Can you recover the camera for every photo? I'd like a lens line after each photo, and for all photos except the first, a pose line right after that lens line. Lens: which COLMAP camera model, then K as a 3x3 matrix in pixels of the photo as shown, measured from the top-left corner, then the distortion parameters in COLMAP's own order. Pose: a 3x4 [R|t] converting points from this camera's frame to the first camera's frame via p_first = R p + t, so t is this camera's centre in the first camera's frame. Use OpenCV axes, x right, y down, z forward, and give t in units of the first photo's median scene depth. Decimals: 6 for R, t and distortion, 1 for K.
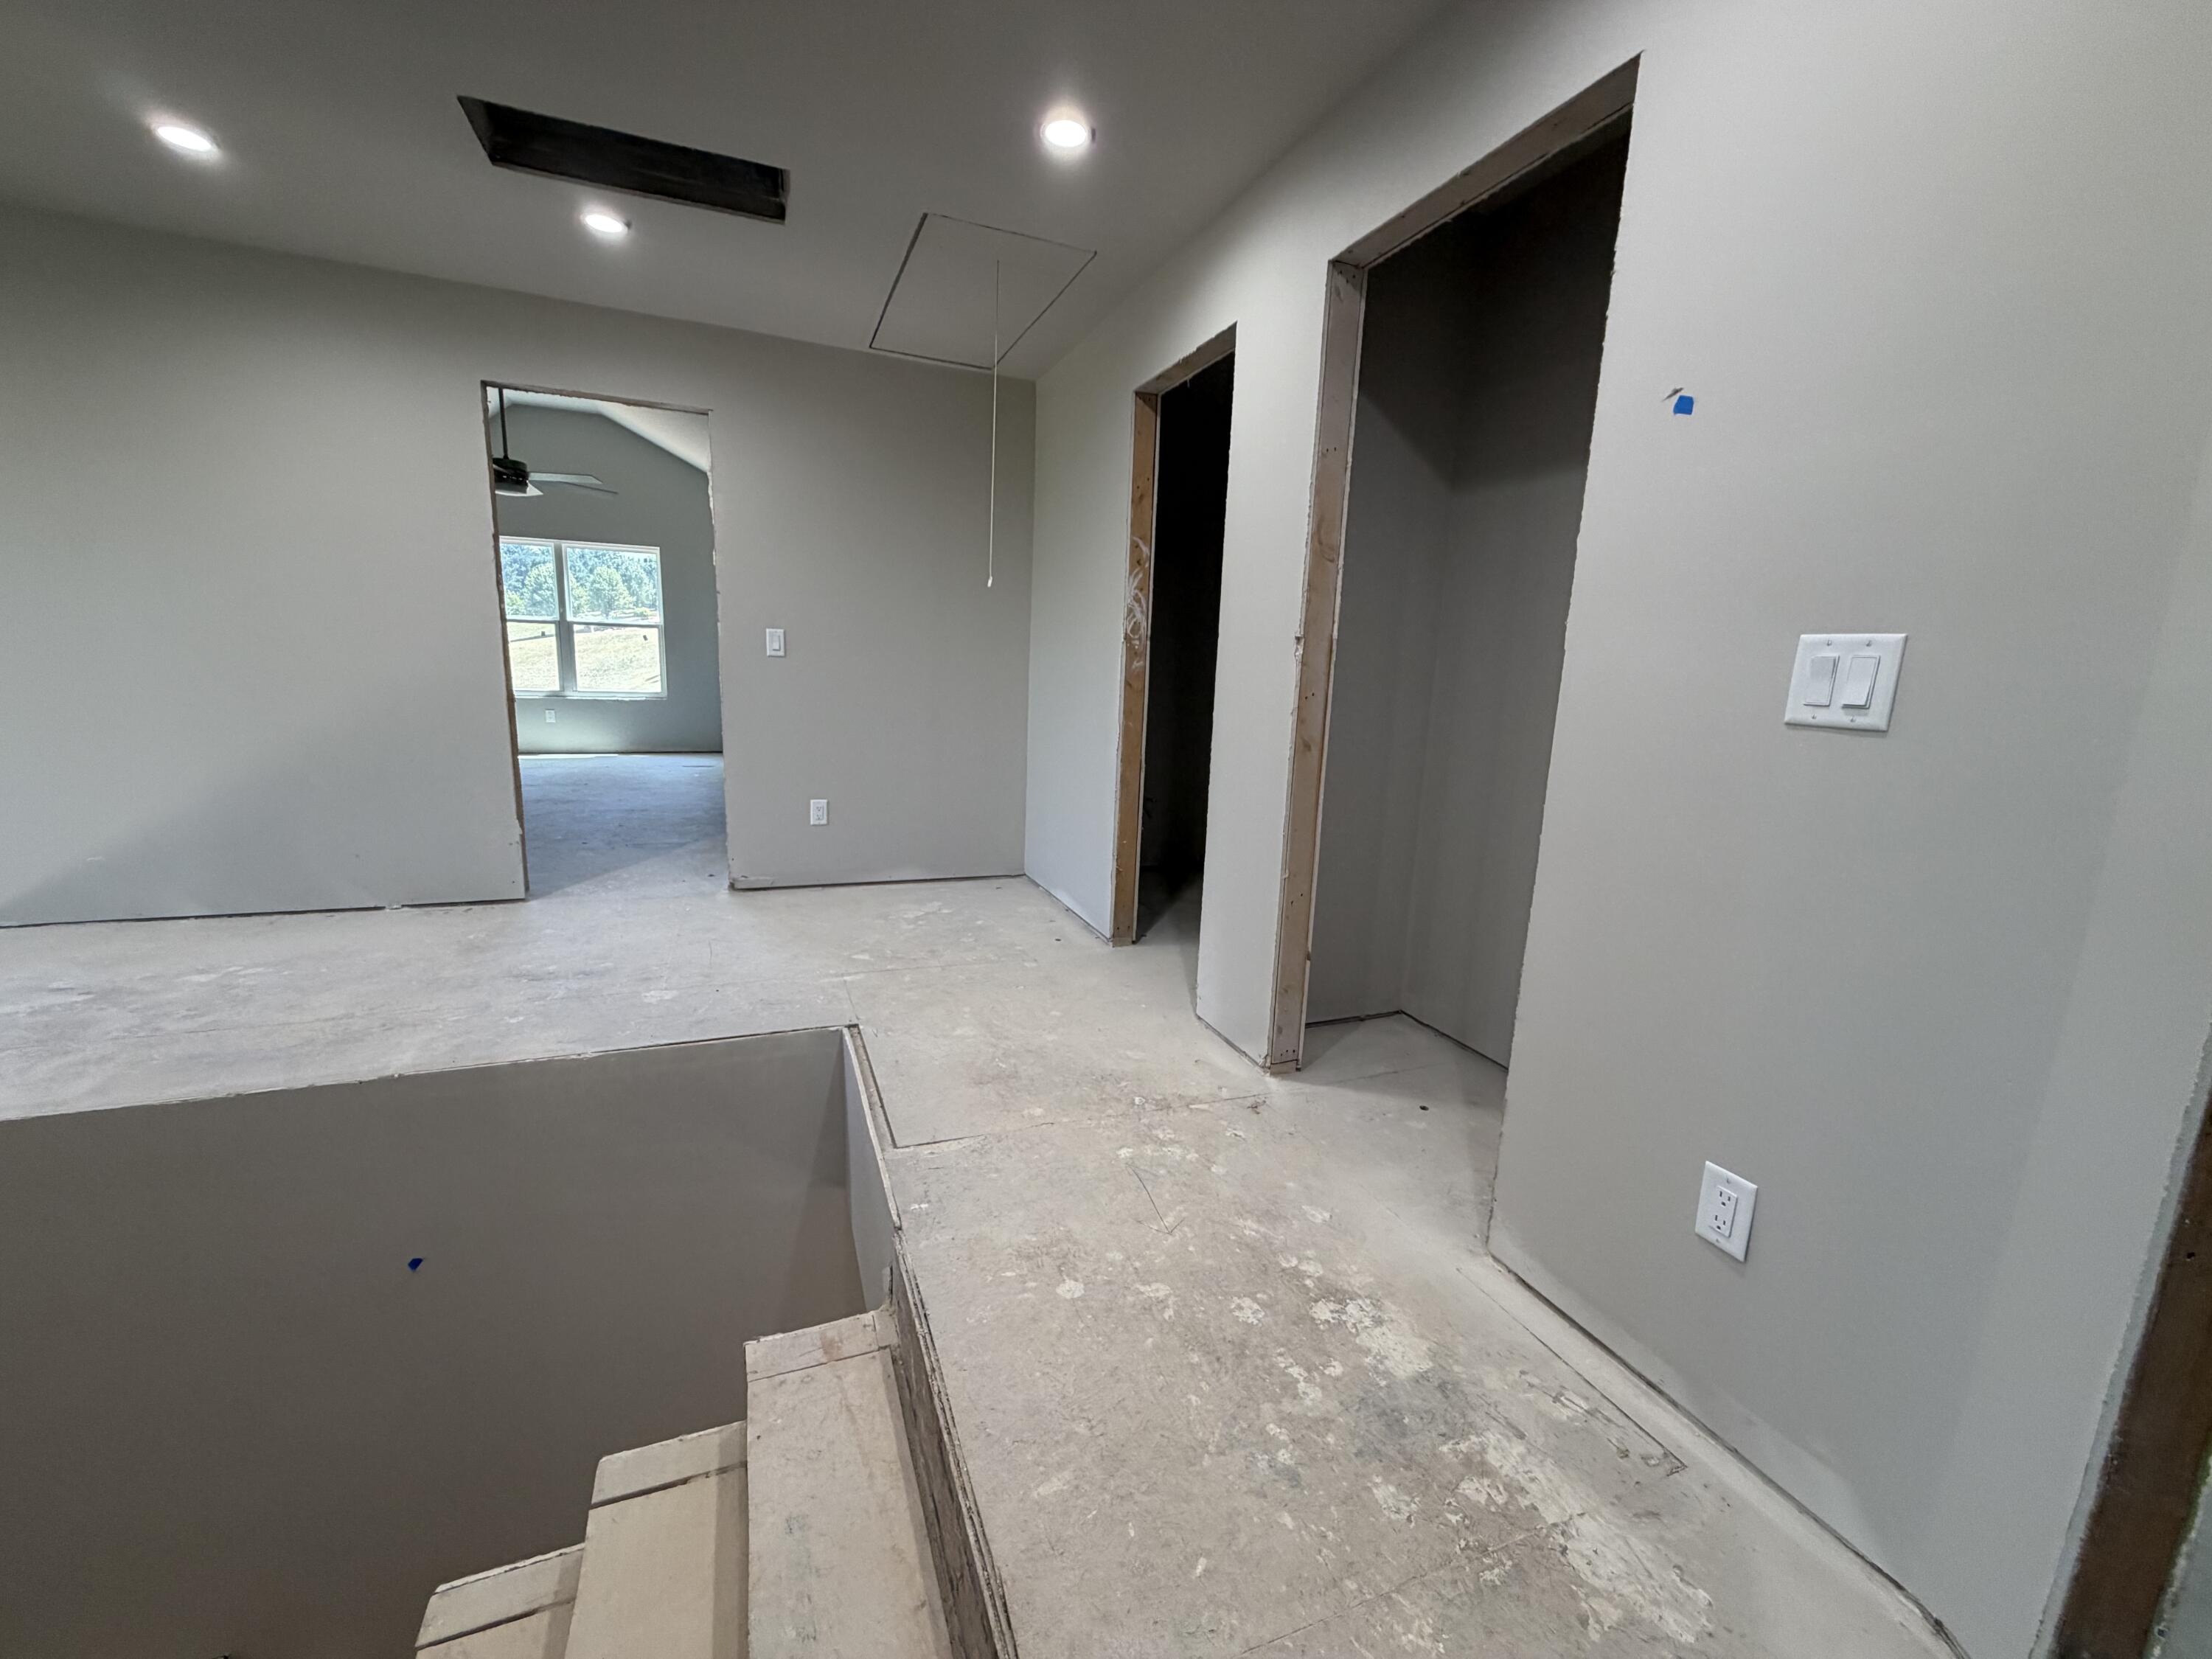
lens RADIAL K [[877.3, 0, 1111.0], [0, 877.3, 821.0], [0, 0, 1]] dist [-0.009108, 0.001590]
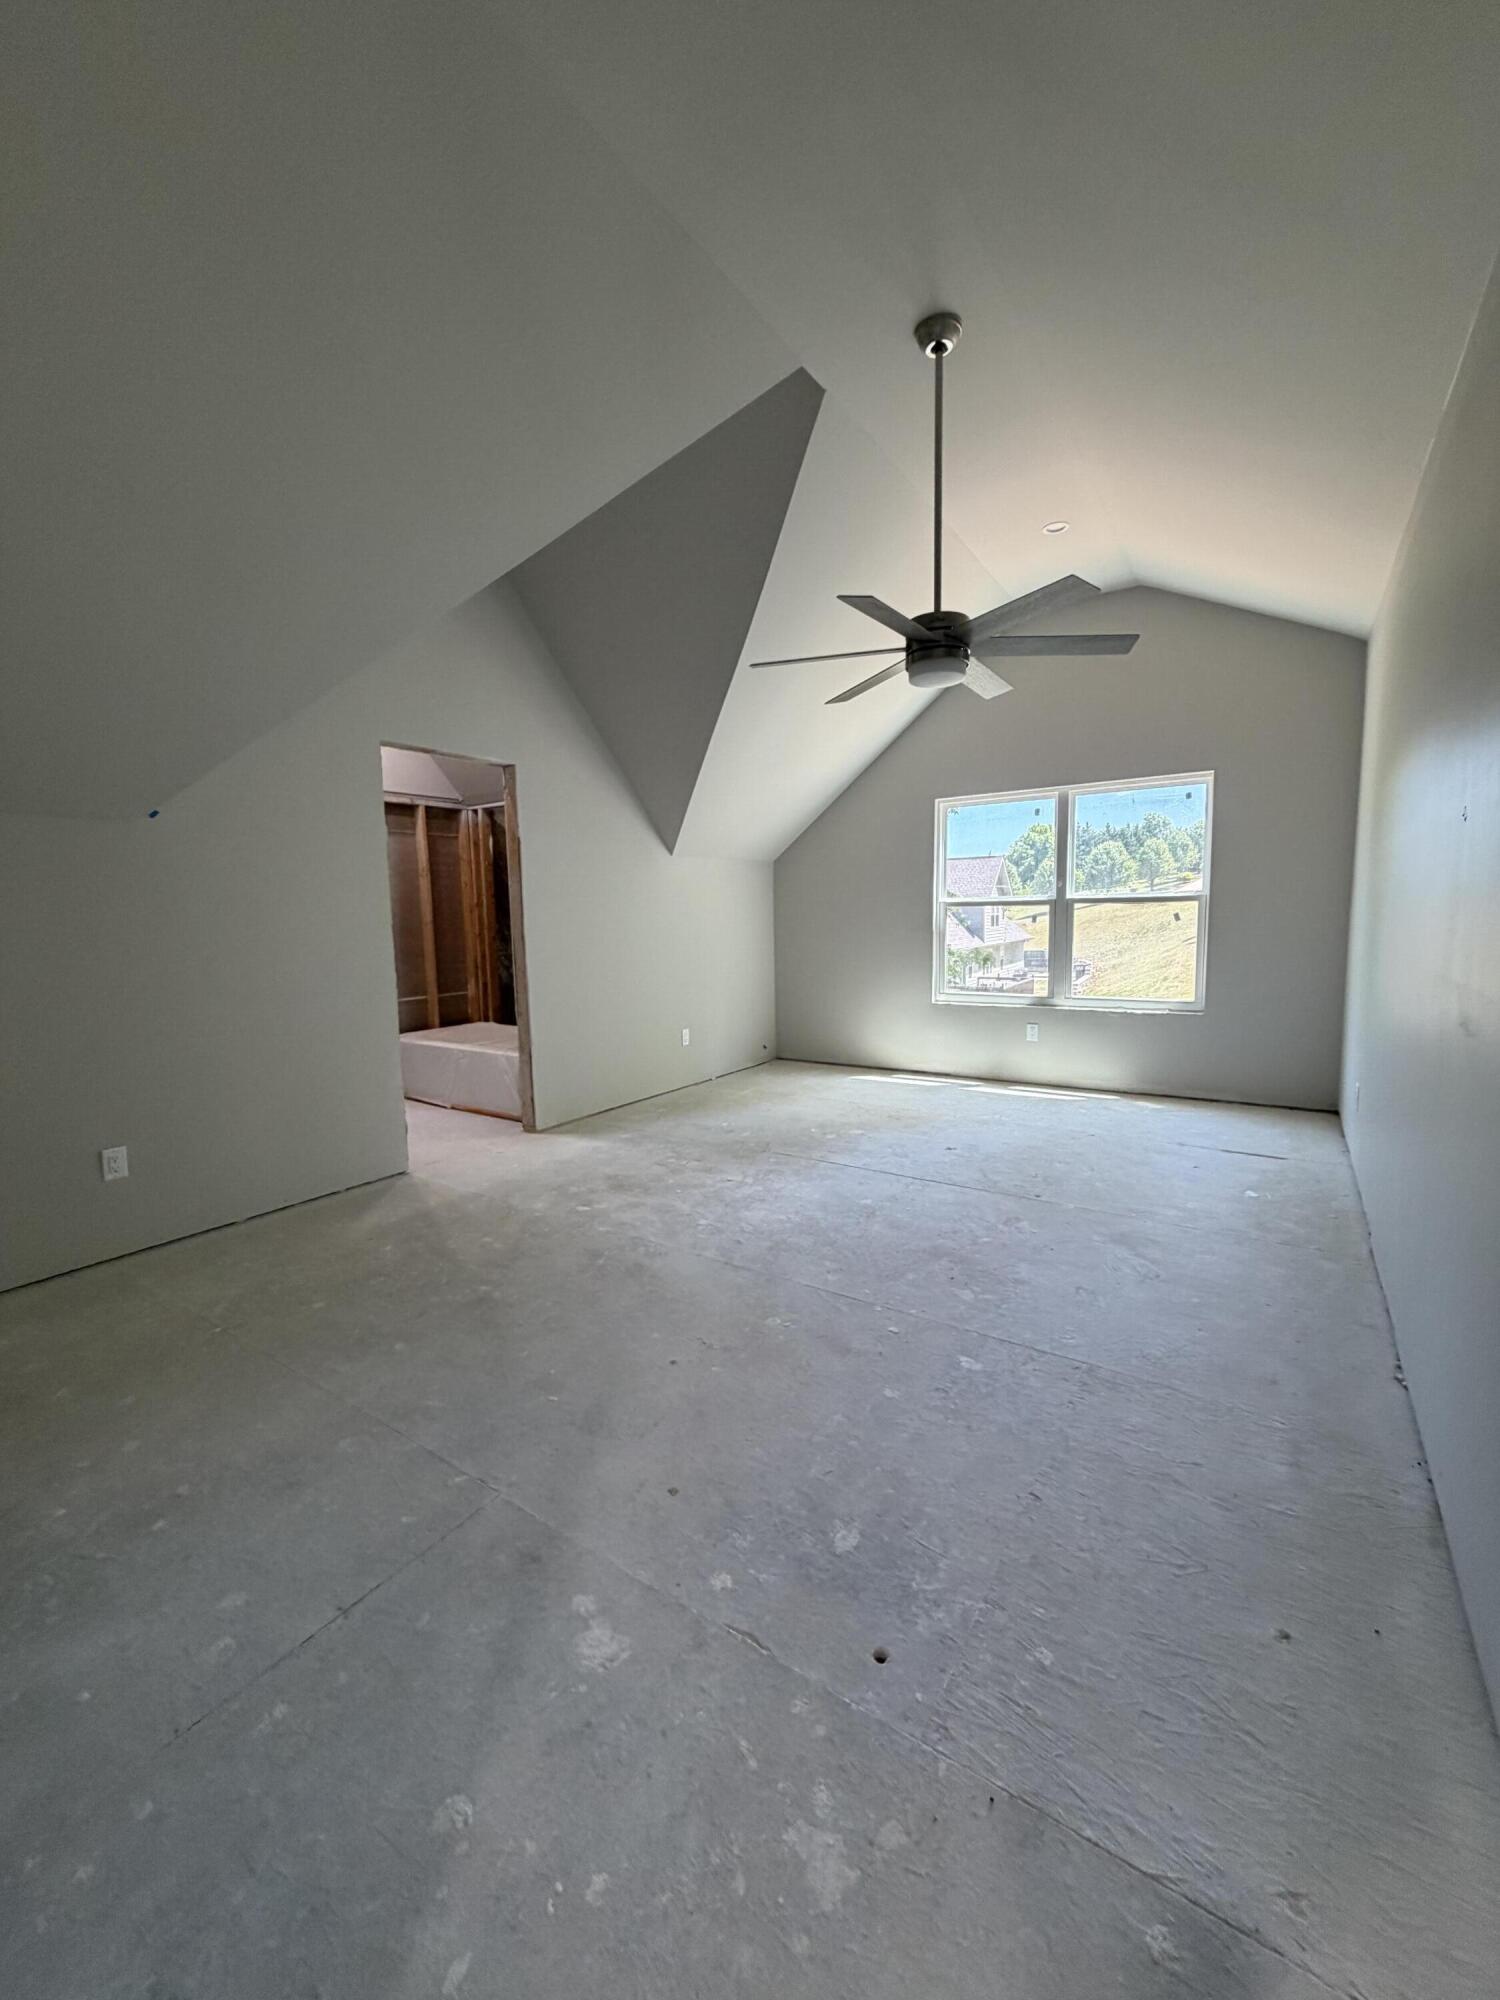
lens RADIAL K [[793.2, 0, 752.4], [0, 793.2, 997.9], [0, 0, 1]] dist [-0.009108, 0.001590]
pose [[0.556612, 0.043682, -0.829624, -0.223437], [-0.112348, 0.993401, -0.023071, -0.102718], [0.823141, 0.106048, 0.557846, 0.428945]]
